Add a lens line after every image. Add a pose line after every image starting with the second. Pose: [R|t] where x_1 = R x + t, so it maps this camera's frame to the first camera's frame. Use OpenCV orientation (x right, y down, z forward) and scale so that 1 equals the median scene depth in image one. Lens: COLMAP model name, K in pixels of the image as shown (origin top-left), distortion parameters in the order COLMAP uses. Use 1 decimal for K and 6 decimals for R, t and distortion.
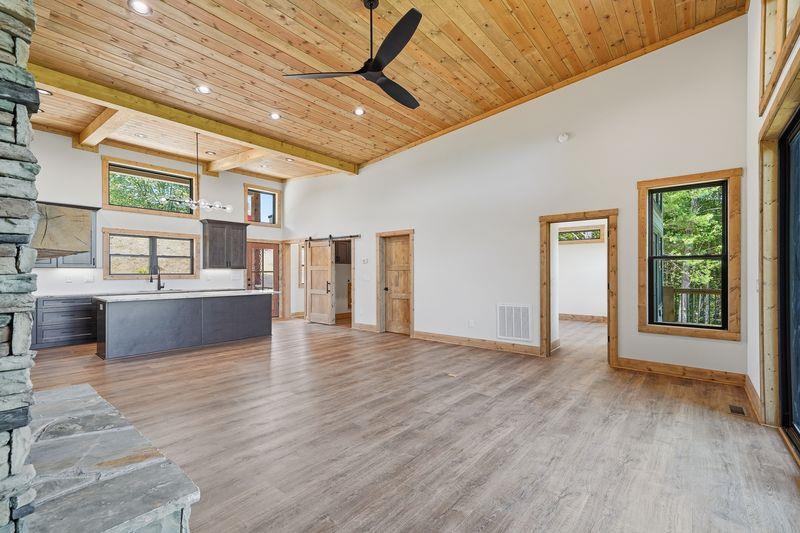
lens RADIAL K [[367.3, 0, 401.3], [0, 367.3, 269.6], [0, 0, 1]] dist [-0.000080, 0.000657]
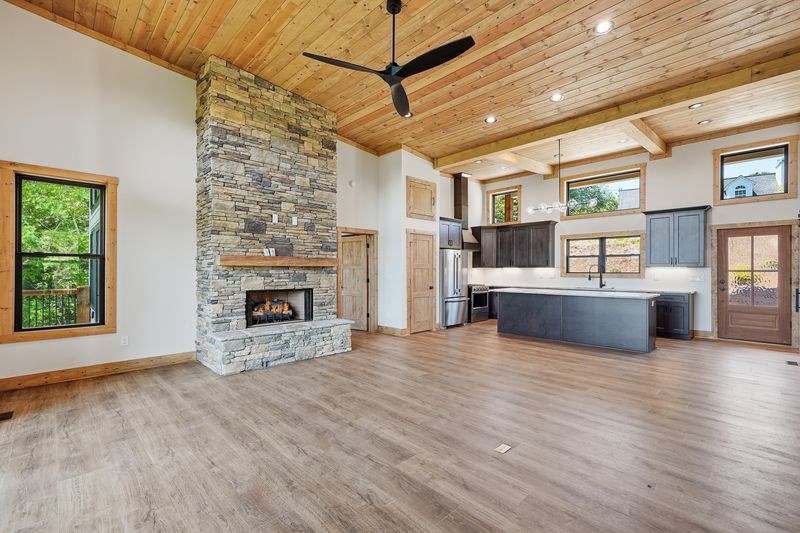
lens RADIAL K [[367.3, 0, 401.3], [0, 367.3, 269.6], [0, 0, 1]] dist [-0.000080, 0.000657]
pose [[-0.135872, -0.001776, -0.990725, 0.898720], [0.004587, 0.999987, -0.002422, 0.006154], [0.990716, -0.004874, -0.135862, 1.119953]]
